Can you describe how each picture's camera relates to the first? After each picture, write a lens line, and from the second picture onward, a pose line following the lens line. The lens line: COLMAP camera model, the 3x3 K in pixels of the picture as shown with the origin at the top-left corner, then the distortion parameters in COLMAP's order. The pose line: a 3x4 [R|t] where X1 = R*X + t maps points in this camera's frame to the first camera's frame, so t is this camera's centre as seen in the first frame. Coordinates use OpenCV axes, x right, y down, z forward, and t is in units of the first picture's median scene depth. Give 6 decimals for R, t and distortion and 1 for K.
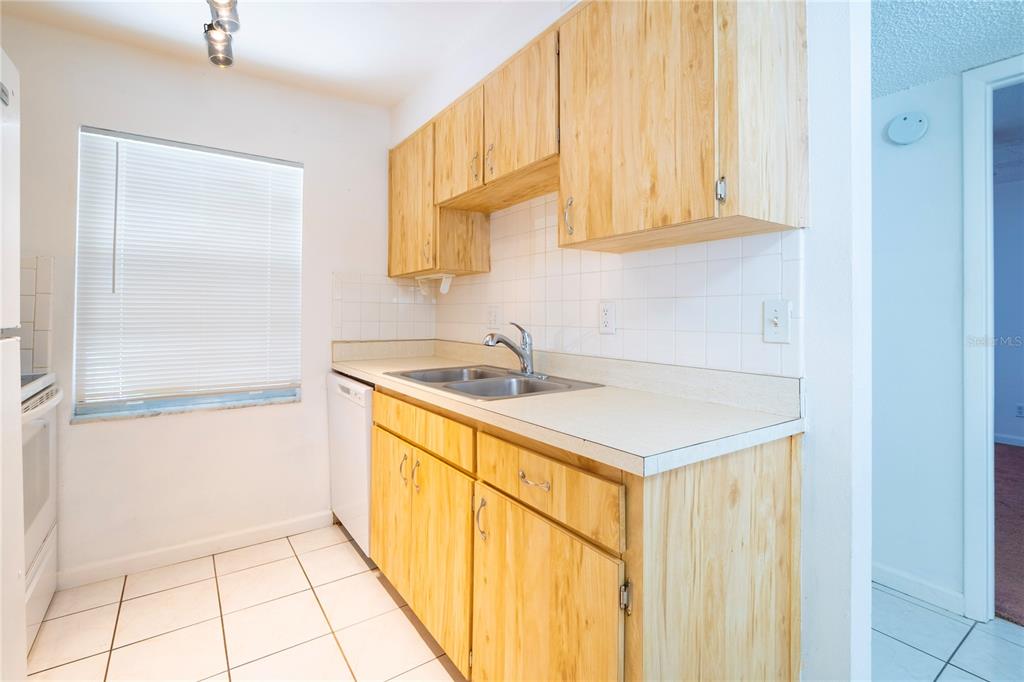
lens RADIAL K [[470.3, 0, 504.6], [0, 470.3, 321.1], [0, 0, 1]] dist [-0.000228, 0.000019]
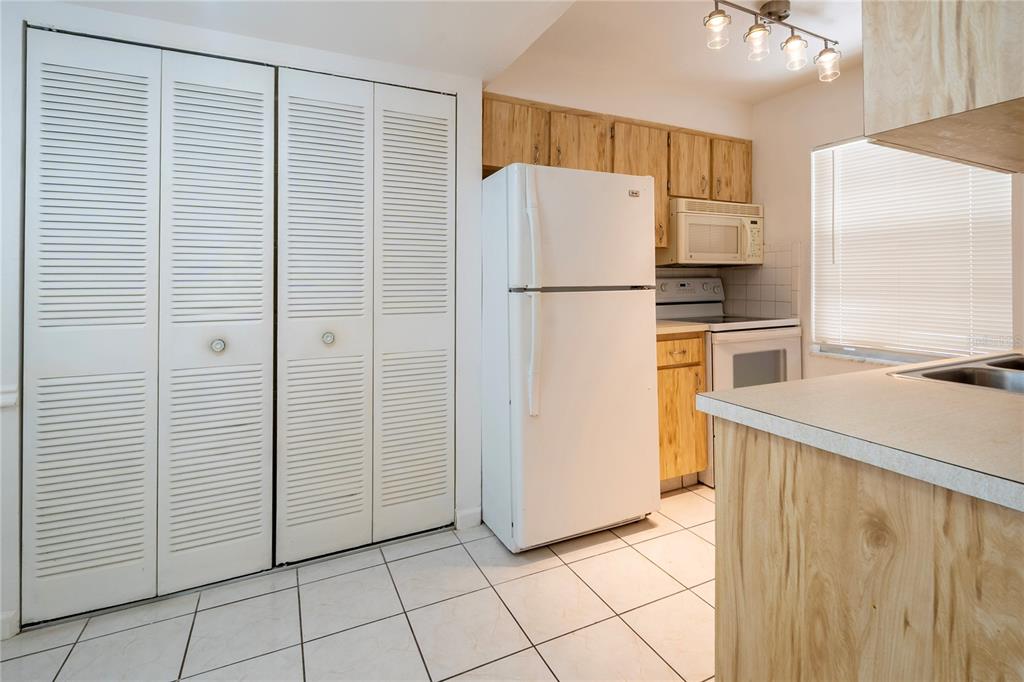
lens RADIAL K [[488.7, 0, 510.5], [0, 488.7, 310.0], [0, 0, 1]] dist [-0.001181, -0.000689]
pose [[-0.149172, 0.055922, -0.987229, 1.040208], [-0.009802, 0.998267, 0.058028, 0.000219], [0.988763, 0.018333, -0.148365, 0.452481]]
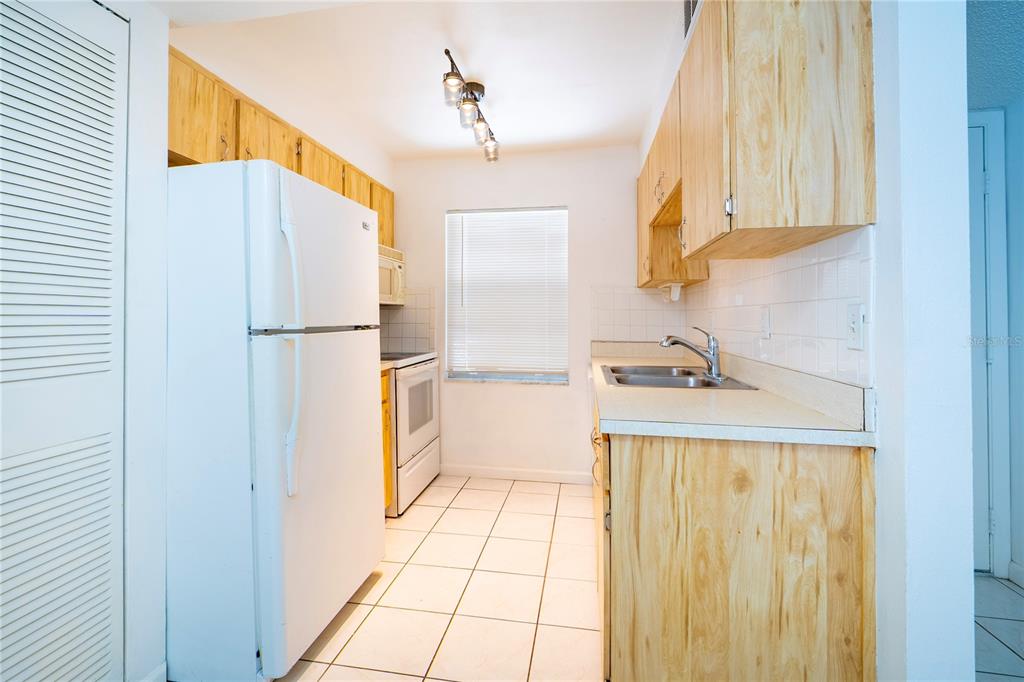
lens RADIAL K [[470.0, 0, 512.0], [0, 470.0, 341.0], [0, 0, 1]] dist [0.001370, 0.000046]
pose [[0.720849, 0.031498, -0.692376, 0.695514], [-0.009806, 0.999330, 0.035252, 0.002961], [0.693022, -0.018622, 0.720675, -0.132788]]
